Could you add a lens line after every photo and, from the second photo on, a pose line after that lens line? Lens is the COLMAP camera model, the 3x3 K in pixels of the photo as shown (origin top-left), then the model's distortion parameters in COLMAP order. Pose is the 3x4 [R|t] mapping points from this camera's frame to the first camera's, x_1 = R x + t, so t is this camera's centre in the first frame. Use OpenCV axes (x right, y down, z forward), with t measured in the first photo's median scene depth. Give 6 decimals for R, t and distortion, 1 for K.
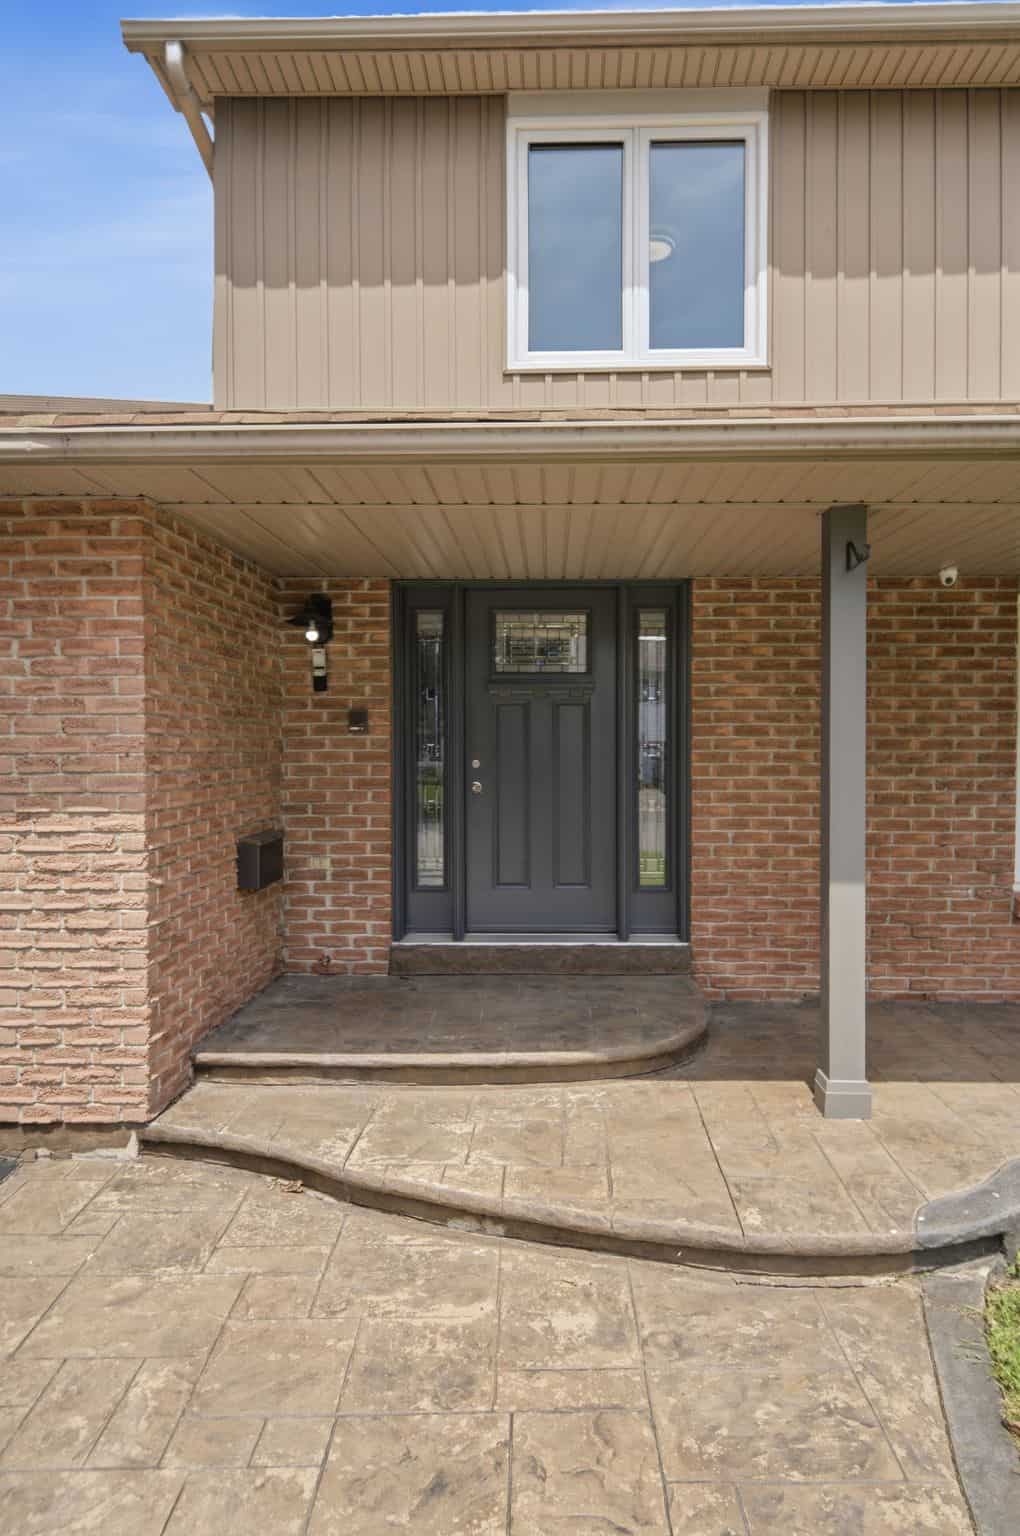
lens RADIAL K [[931.4, 0, 510.0], [0, 931.4, 768.0], [0, 0, 1]] dist [0.002920, -0.001467]
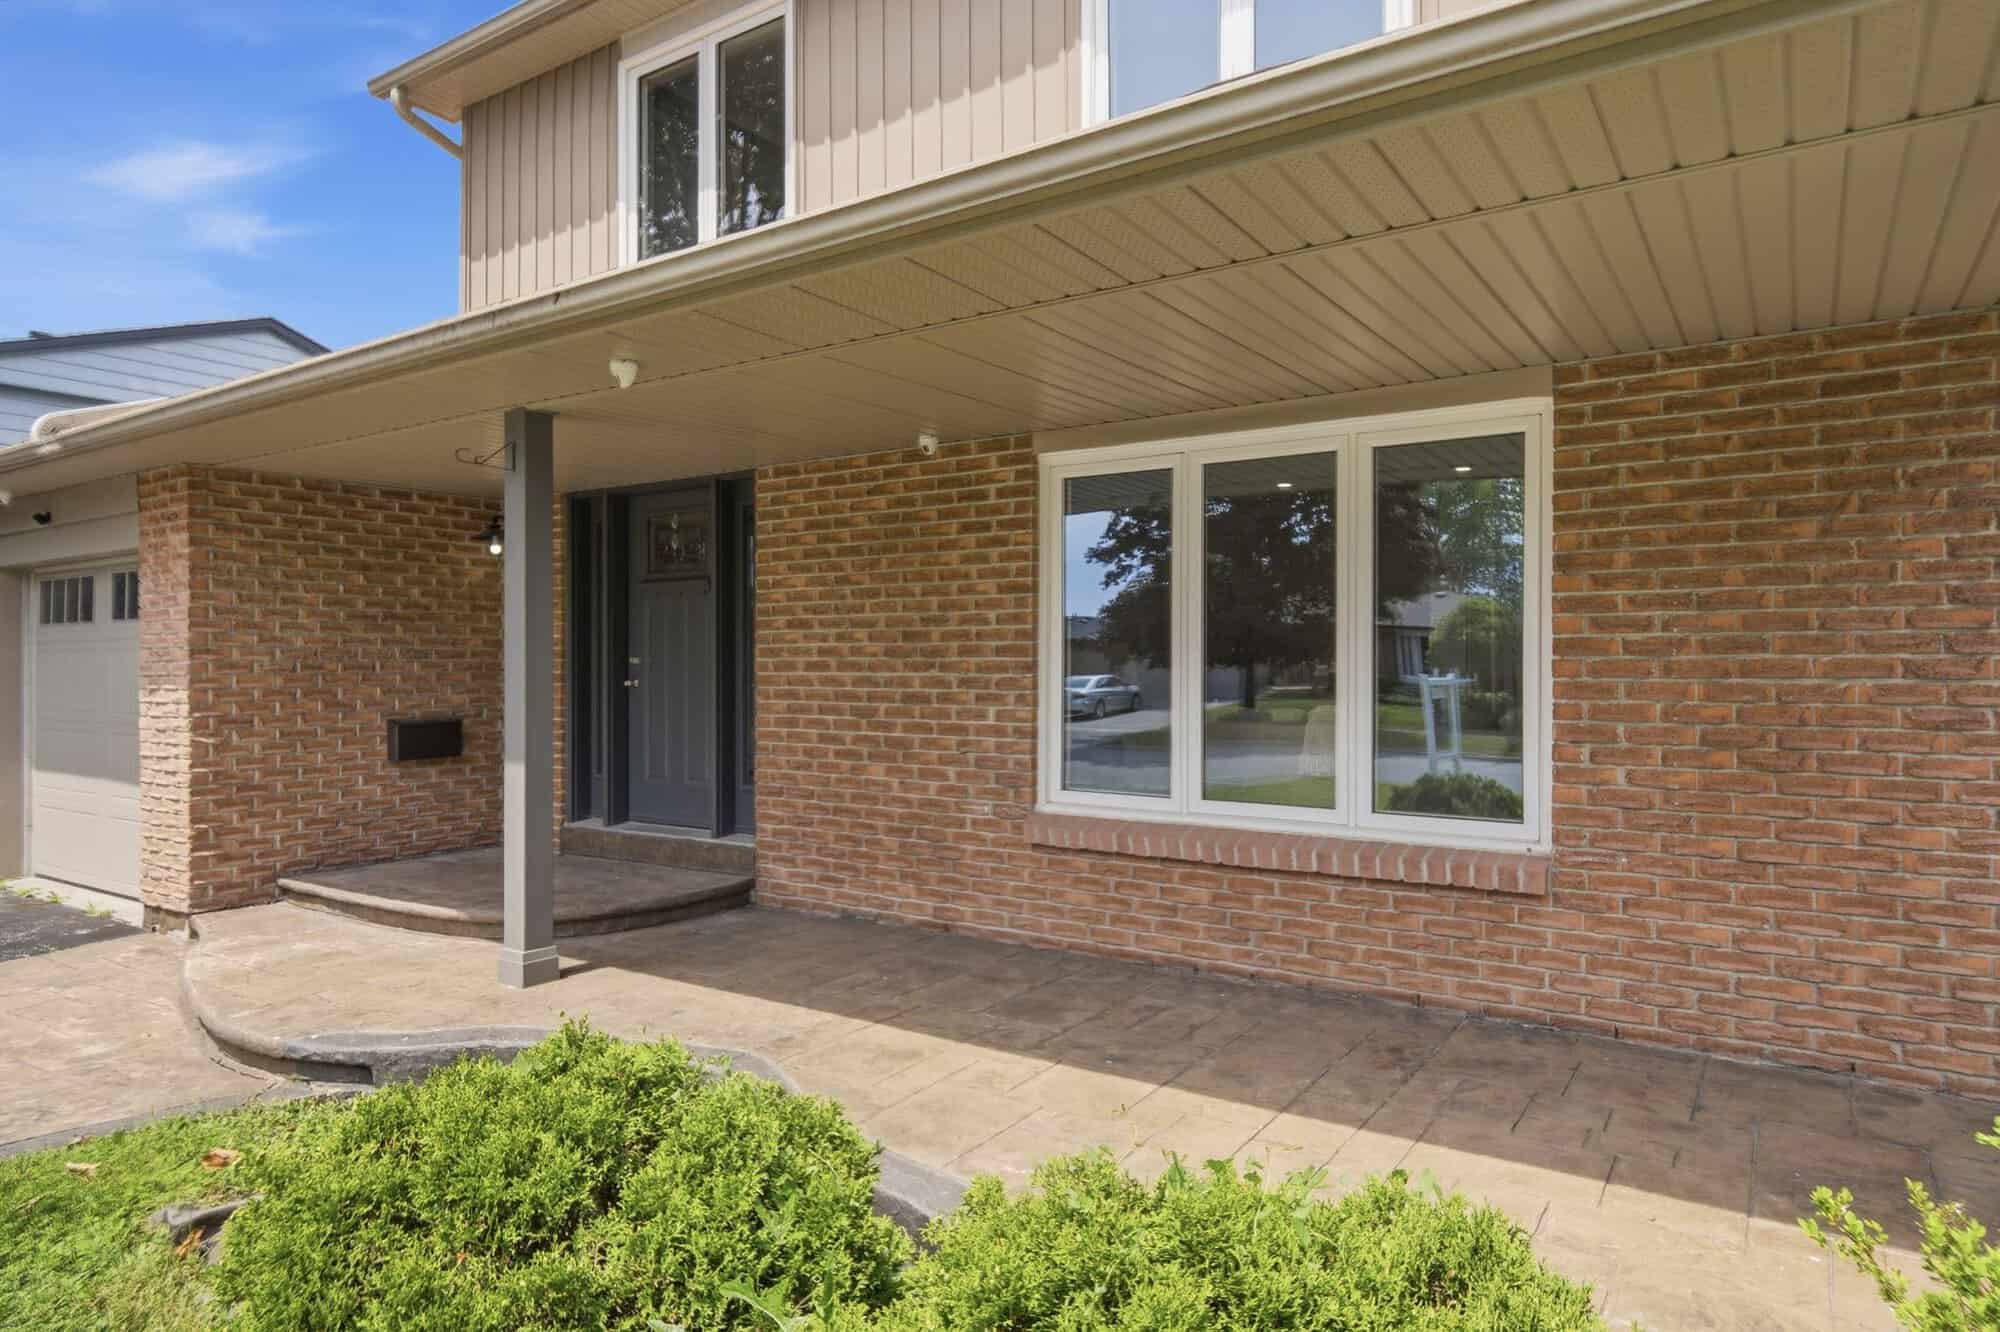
lens RADIAL K [[1124.4, 0, 1000.0], [0, 1124.4, 666.0], [0, 0, 1]] dist [-0.006544, -0.001069]
pose [[0.861880, -0.000120, -0.507112, 1.021928], [-0.010225, 0.999793, -0.017616, 0.020967], [0.507008, 0.020368, 0.861700, 0.120657]]
